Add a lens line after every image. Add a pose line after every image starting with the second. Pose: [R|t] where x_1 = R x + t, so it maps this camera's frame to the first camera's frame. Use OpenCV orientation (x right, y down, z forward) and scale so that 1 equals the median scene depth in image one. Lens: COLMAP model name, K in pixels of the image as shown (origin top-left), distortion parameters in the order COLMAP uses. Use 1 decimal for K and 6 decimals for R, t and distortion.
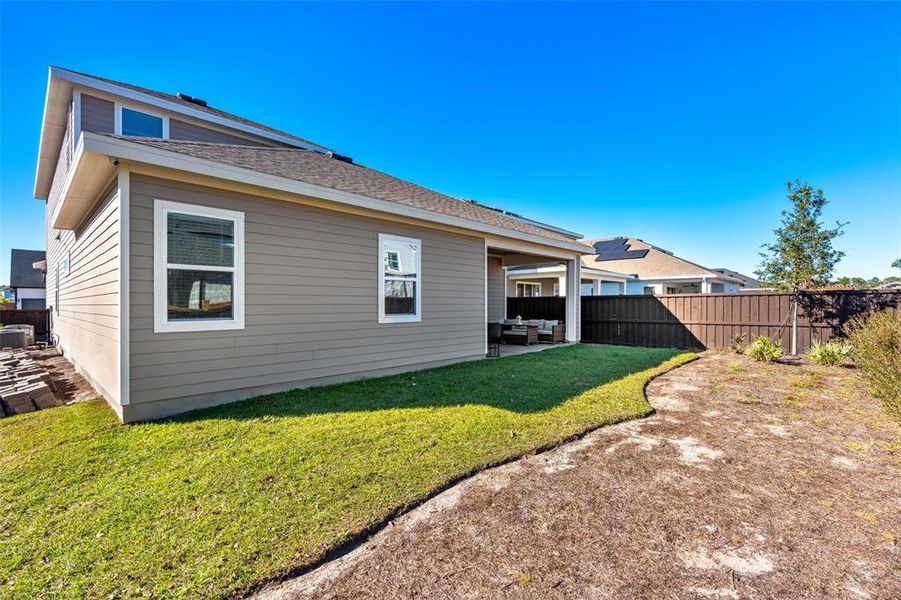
lens RADIAL K [[403.8, 0, 454.0], [0, 403.8, 303.2], [0, 0, 1]] dist [-0.002923, 0.000081]
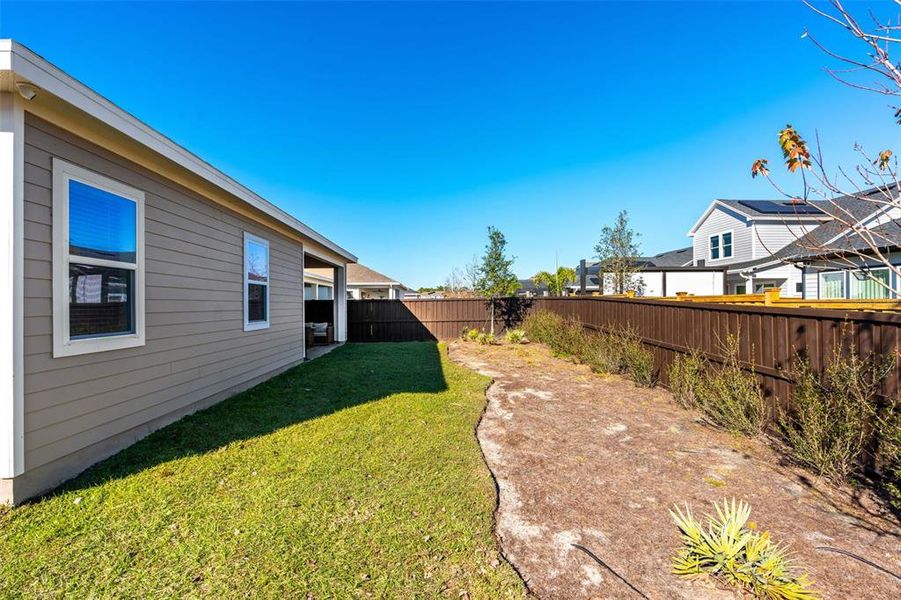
lens RADIAL K [[403.8, 0, 451.4], [0, 403.8, 300.5], [0, 0, 1]] dist [-0.002923, 0.000081]
pose [[0.698907, 0.002470, 0.715208, -0.369895], [0.006724, 0.999927, -0.010023, -0.004968], [-0.715181, 0.011814, 0.698840, 0.031419]]
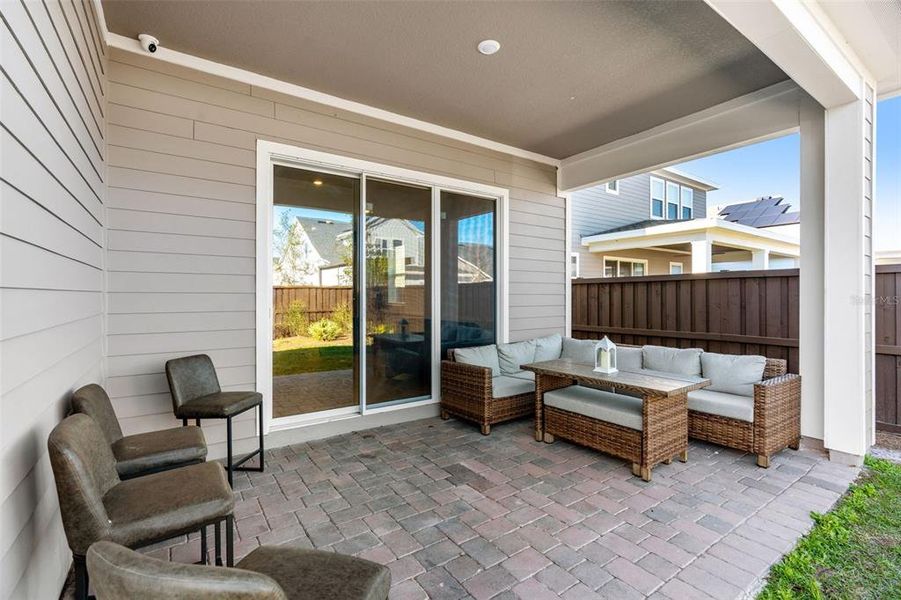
lens RADIAL K [[403.8, 0, 447.9], [0, 403.8, 298.5], [0, 0, 1]] dist [-0.002923, 0.000081]
pose [[0.976337, 0.002923, -0.216233, 0.152351], [-0.001116, 0.999963, 0.008476, 0.002837], [0.216250, -0.008034, 0.976305, 0.944540]]
